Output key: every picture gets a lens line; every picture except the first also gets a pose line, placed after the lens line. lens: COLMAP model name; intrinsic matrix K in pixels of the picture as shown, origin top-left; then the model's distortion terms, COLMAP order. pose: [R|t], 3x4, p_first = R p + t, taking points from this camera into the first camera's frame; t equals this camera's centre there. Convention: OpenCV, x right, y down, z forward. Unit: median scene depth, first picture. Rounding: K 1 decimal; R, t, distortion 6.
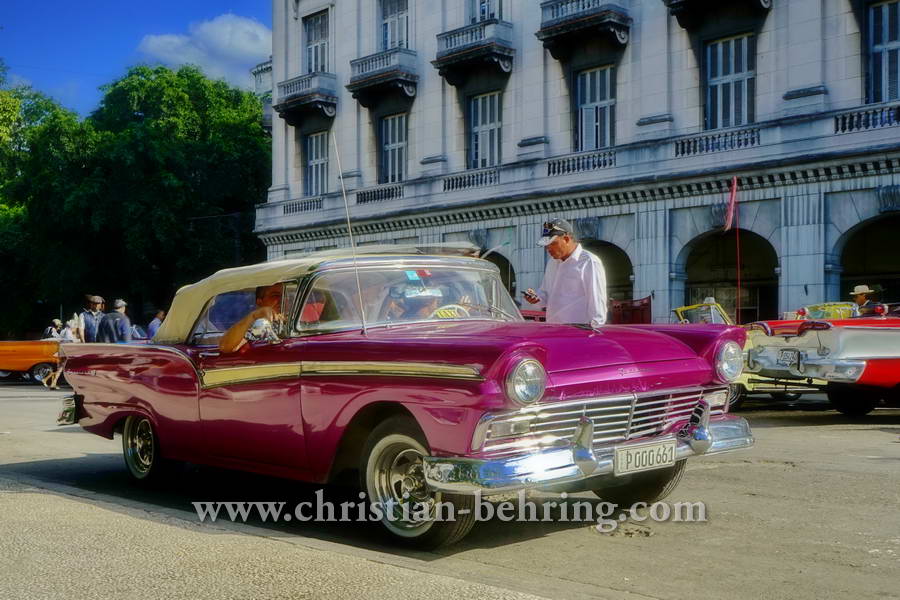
lens RADIAL K [[789.9, 0, 450.5], [0, 789.9, 302.1], [0, 0, 1]] dist [-0.002476, -0.002880]
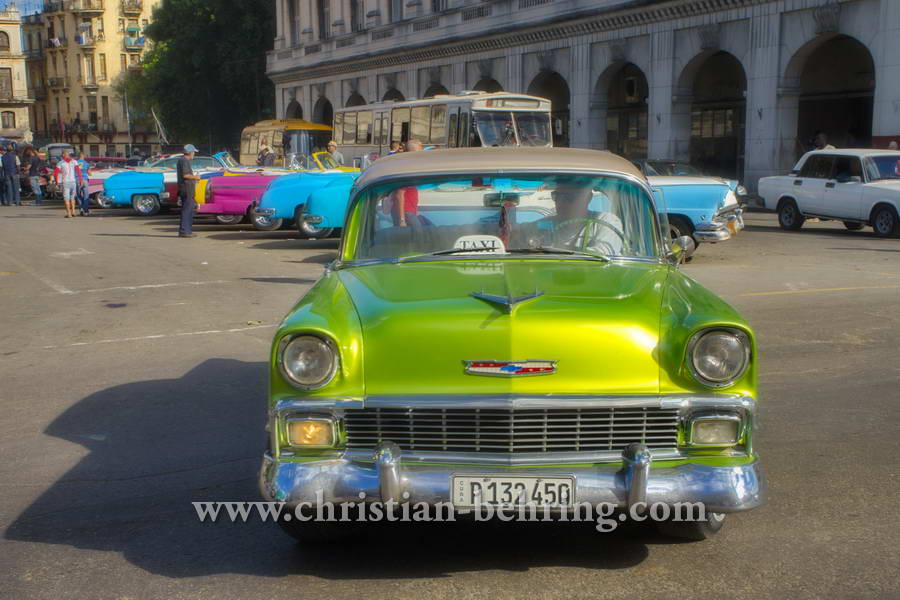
lens RADIAL K [[1269.0, 0, 450.0], [0, 1269.0, 301.5], [0, 0, 1]] dist [0.156107, 0.000000]
pose [[0.885738, 0.064767, -0.459645, 0.924302], [0.008483, 0.987794, 0.155532, -0.040266], [0.464108, -0.141660, 0.874377, -0.681648]]
